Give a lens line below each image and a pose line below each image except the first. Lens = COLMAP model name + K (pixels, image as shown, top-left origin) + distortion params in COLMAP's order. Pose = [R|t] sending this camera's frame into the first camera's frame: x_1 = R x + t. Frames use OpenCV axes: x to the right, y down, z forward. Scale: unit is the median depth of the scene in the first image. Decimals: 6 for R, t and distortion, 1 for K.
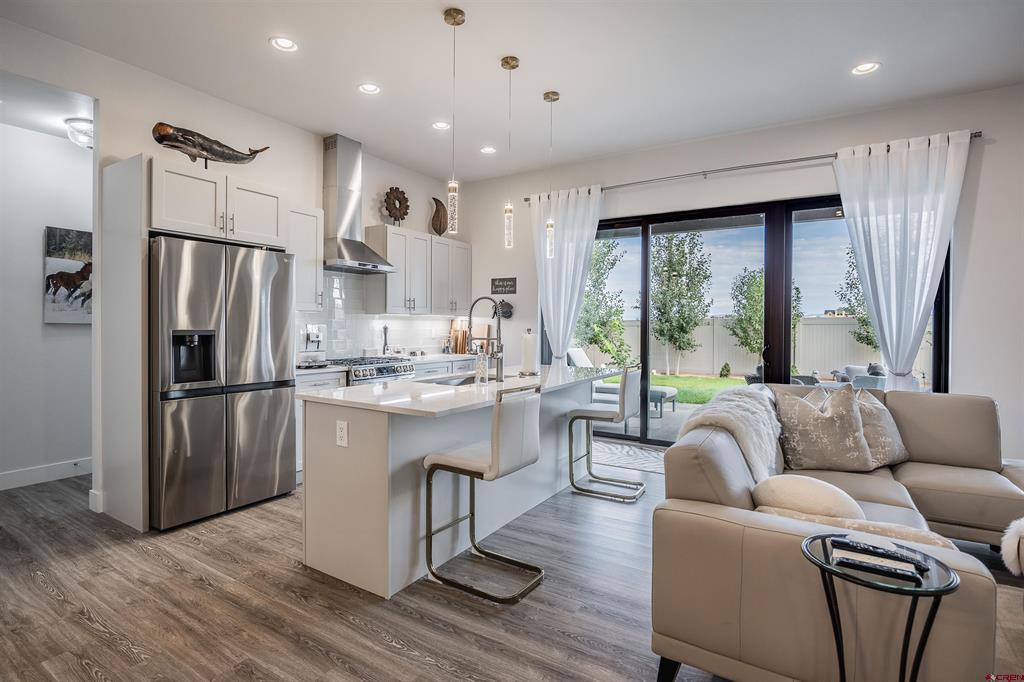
lens RADIAL K [[504.7, 0, 495.7], [0, 504.7, 329.3], [0, 0, 1]] dist [-0.010879, -0.000627]
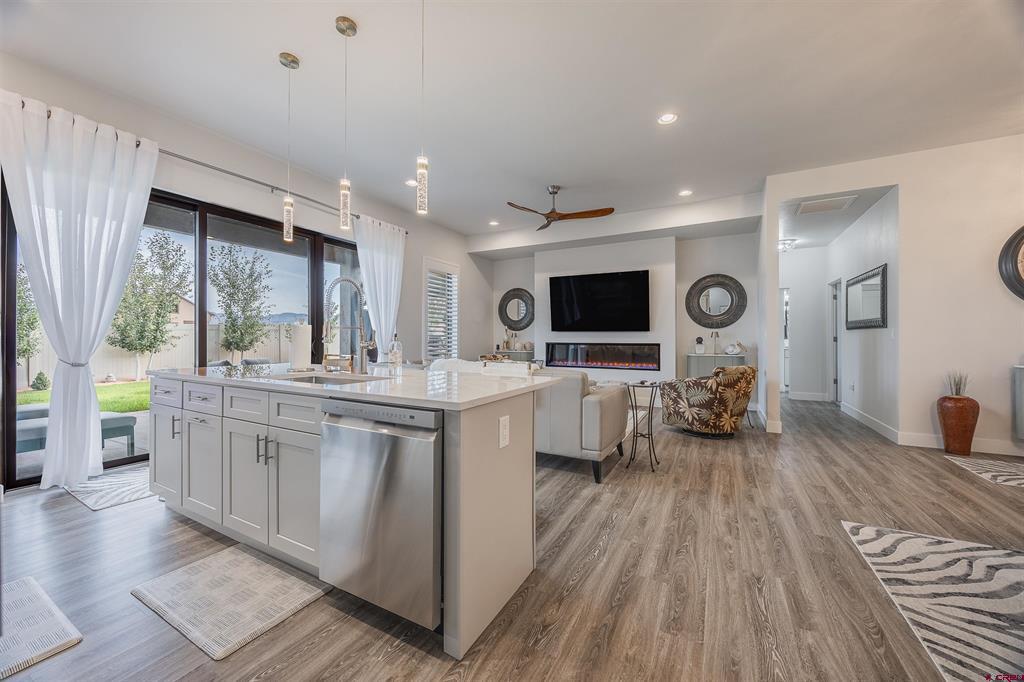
lens RADIAL K [[390.1, 0, 510.6], [0, 390.1, 336.3], [0, 0, 1]] dist [-0.001602, 0.001658]
pose [[-0.077726, -0.001340, 0.996974, -0.617166], [0.007768, 0.999968, 0.001950, 0.029564], [-0.996945, 0.007896, -0.077713, 0.668618]]
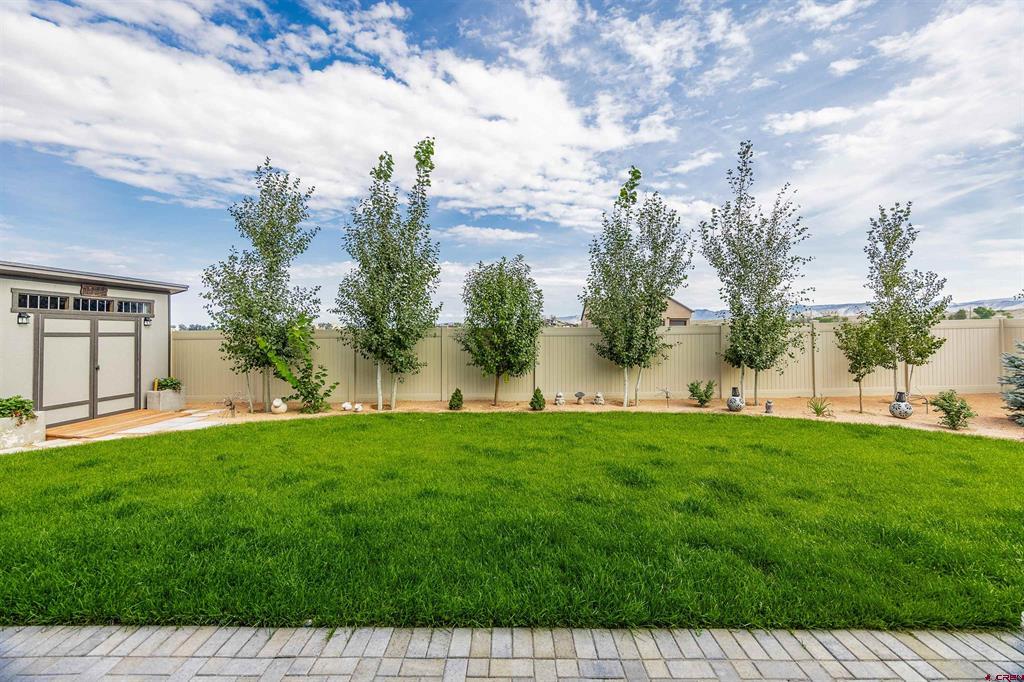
lens RADIAL K [[390.1, 0, 519.0], [0, 390.1, 333.1], [0, 0, 1]] dist [-0.001602, 0.001658]
pose [[0.836360, -0.001141, 0.548180, 0.802743], [0.004352, 0.999980, -0.004558, -0.041696], [-0.548164, 0.006198, 0.836348, 1.721565]]
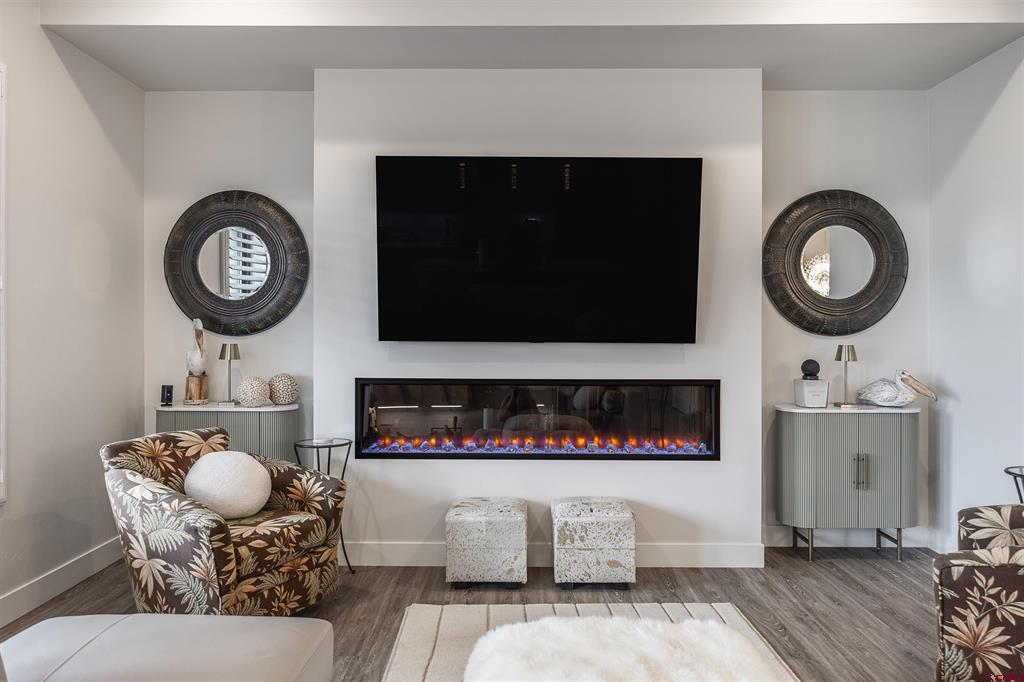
lens RADIAL K [[721.8, 0, 512.6], [0, 721.8, 331.7], [0, 0, 1]] dist [0.008042, -0.000643]
pose [[-0.541350, -0.004809, 0.840784, 0.251462], [0.002032, 0.999973, 0.007028, -0.008694], [-0.840795, 0.005513, -0.541326, 0.723192]]
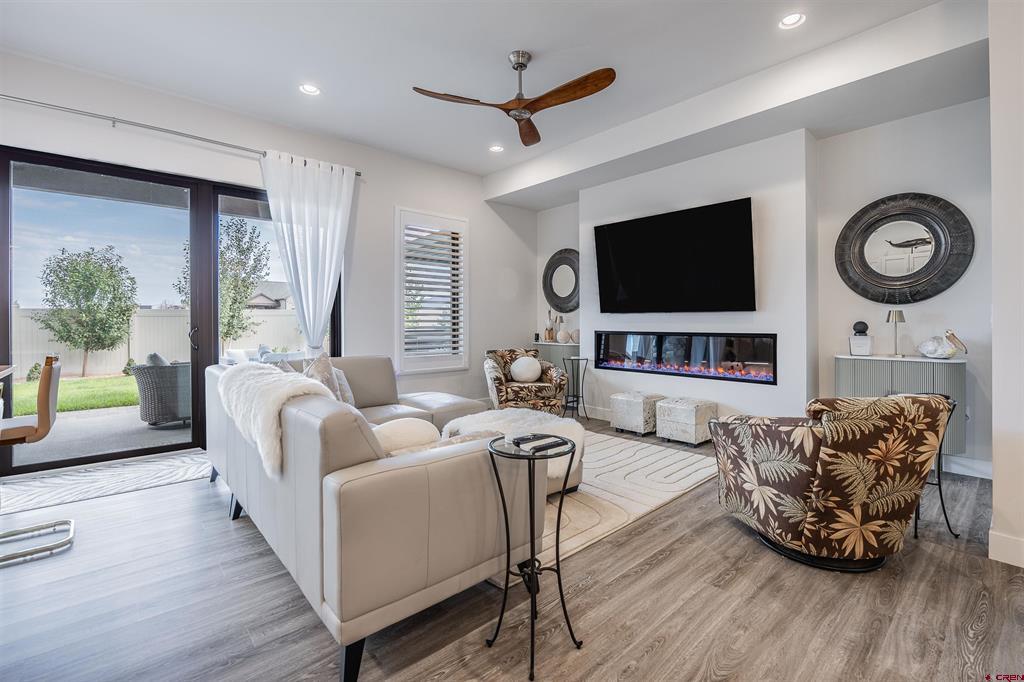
lens RADIAL K [[457.1, 0, 526.0], [0, 457.1, 324.0], [0, 0, 1]] dist [-0.015450, 0.000113]
pose [[0.248762, -0.009624, 0.968517, -0.162959], [0.012462, 0.999900, 0.006735, 0.031458], [-0.968485, 0.010394, 0.248857, 0.210551]]
